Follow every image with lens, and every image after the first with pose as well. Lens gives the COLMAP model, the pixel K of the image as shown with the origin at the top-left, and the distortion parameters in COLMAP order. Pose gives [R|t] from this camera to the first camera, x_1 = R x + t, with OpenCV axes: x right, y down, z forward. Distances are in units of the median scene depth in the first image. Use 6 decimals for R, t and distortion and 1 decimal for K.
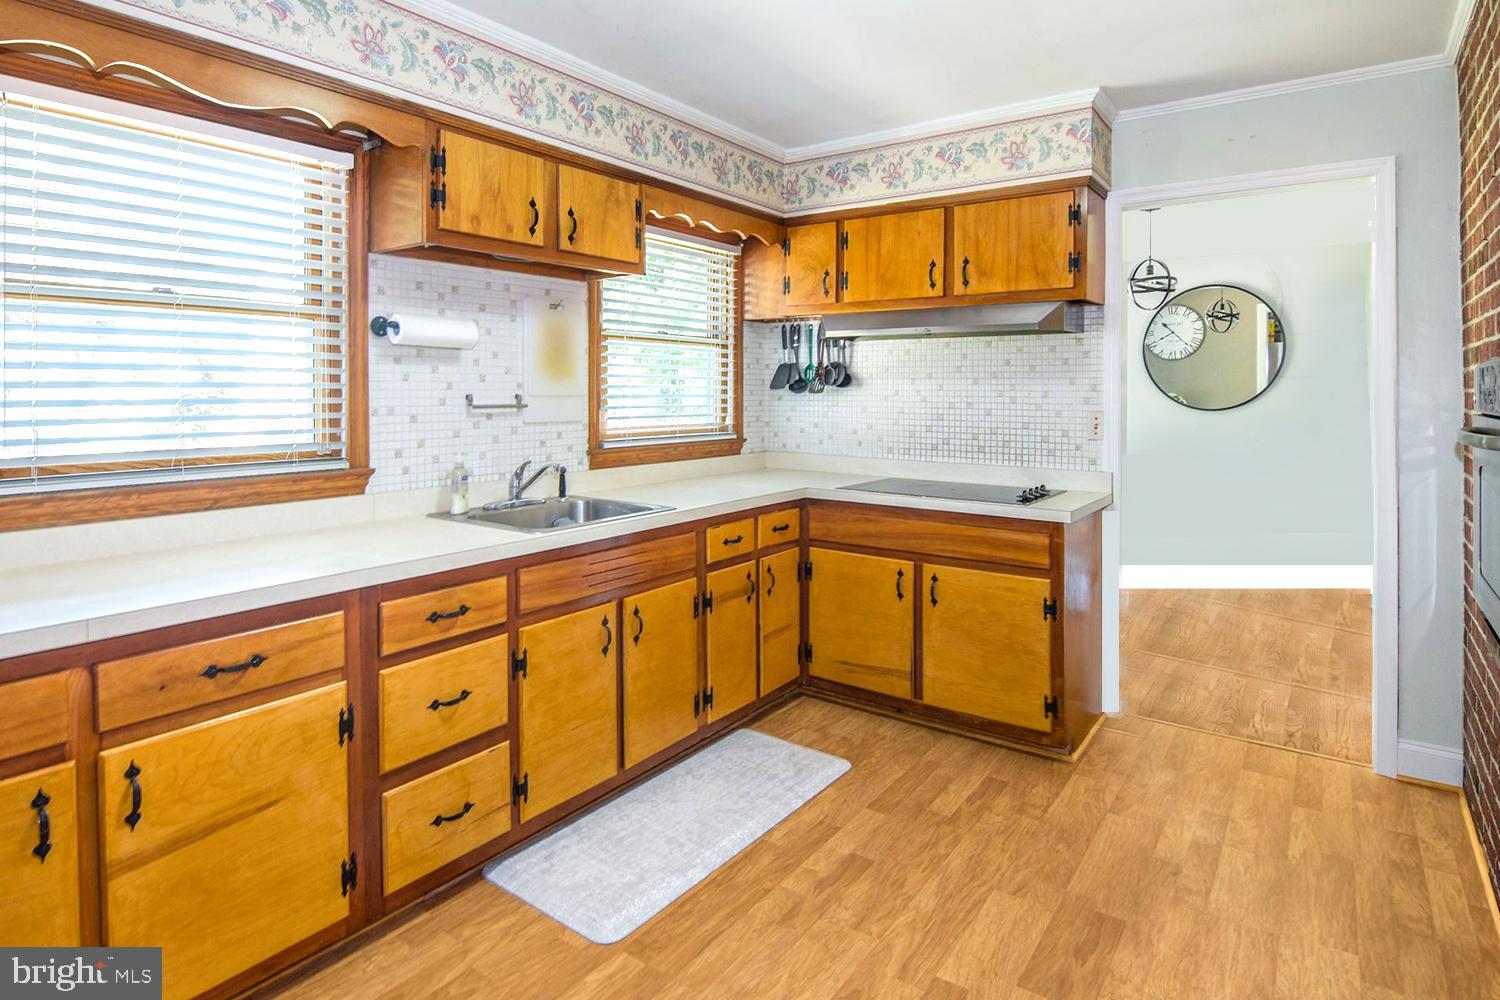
lens RADIAL K [[793.5, 0, 750.8], [0, 793.5, 383.8], [0, 0, 1]] dist [-0.042166, -0.000662]
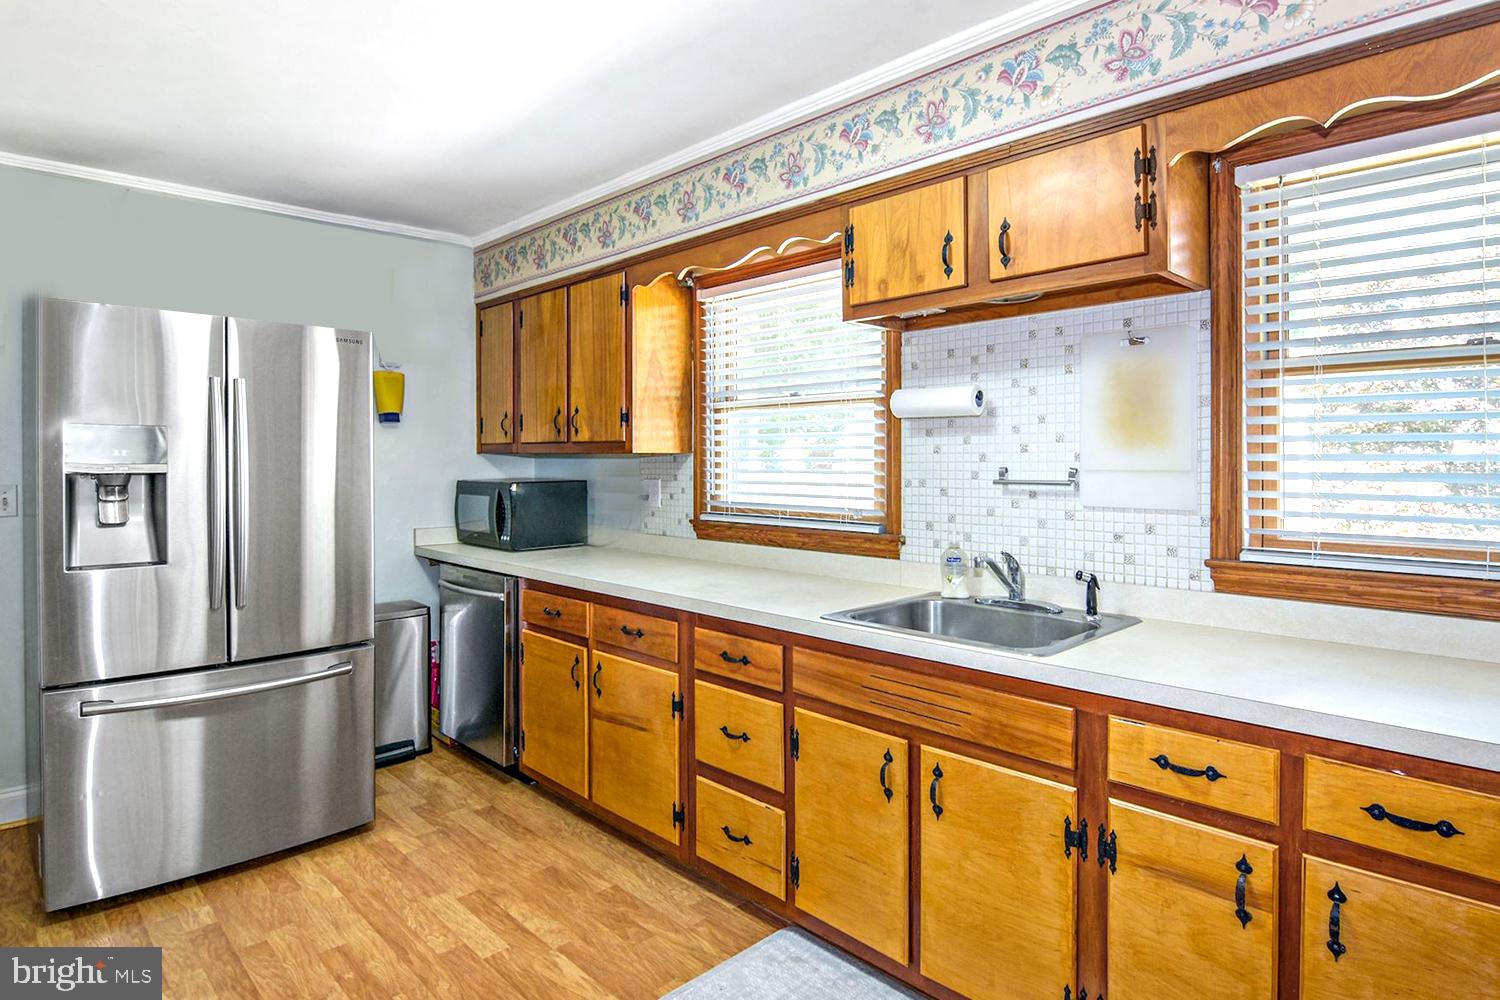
lens RADIAL K [[806.8, 0, 759.3], [0, 806.8, 459.3], [0, 0, 1]] dist [-0.022714, -0.002429]
pose [[-0.163782, 0.001458, -0.986495, 0.608909], [0.012554, 0.999921, -0.000607, 0.001741], [0.986417, -0.012484, -0.163787, 0.971740]]
